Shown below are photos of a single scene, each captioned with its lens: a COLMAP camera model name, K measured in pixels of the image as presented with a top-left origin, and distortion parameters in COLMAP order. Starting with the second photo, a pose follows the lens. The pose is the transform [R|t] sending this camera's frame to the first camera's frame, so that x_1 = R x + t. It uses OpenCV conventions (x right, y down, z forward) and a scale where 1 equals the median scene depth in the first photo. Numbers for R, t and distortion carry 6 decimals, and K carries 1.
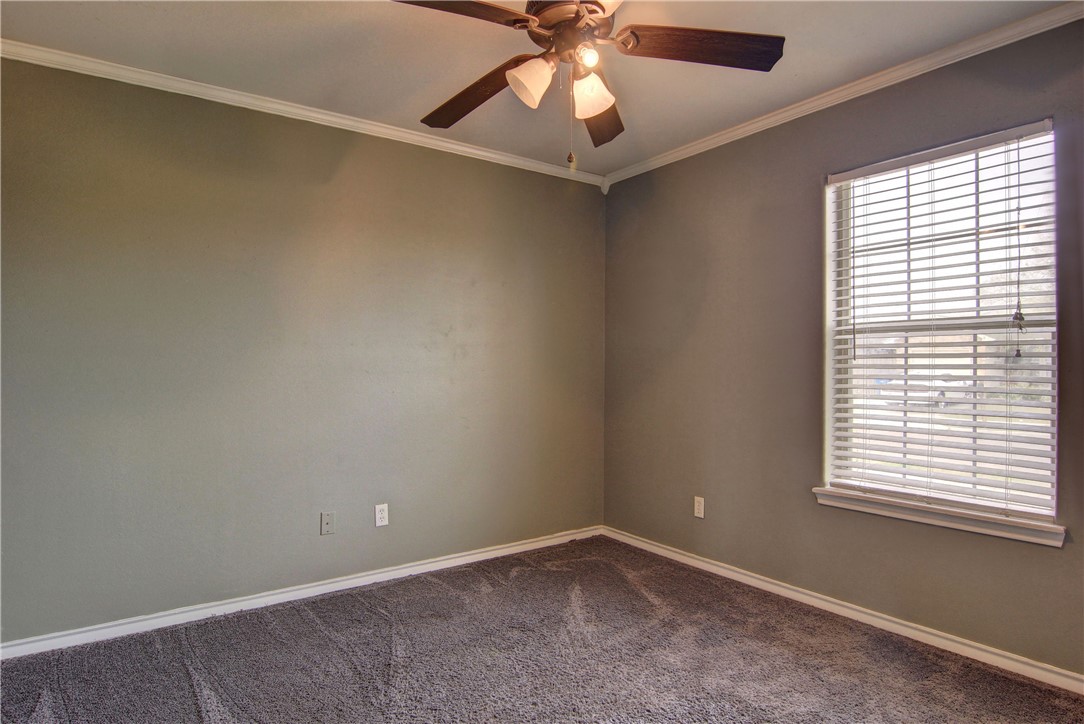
lens RADIAL K [[614.9, 0, 548.5], [0, 614.9, 360.0], [0, 0, 1]] dist [0.001014, -0.015829]
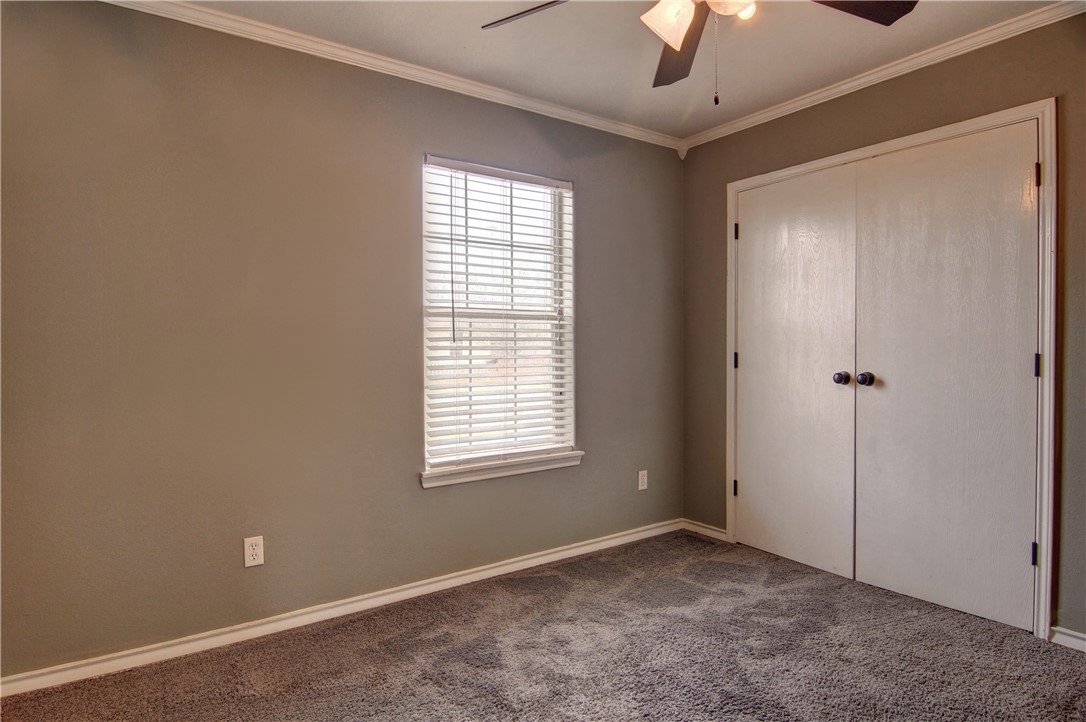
lens RADIAL K [[616.0, 0, 549.5], [0, 616.0, 359.0], [0, 0, 1]] dist [0.001014, -0.015829]
pose [[0.004432, -0.019921, 0.999792, -0.611814], [-0.006654, 0.999779, 0.019951, 0.007490], [-0.999968, -0.006741, 0.004299, 0.911323]]
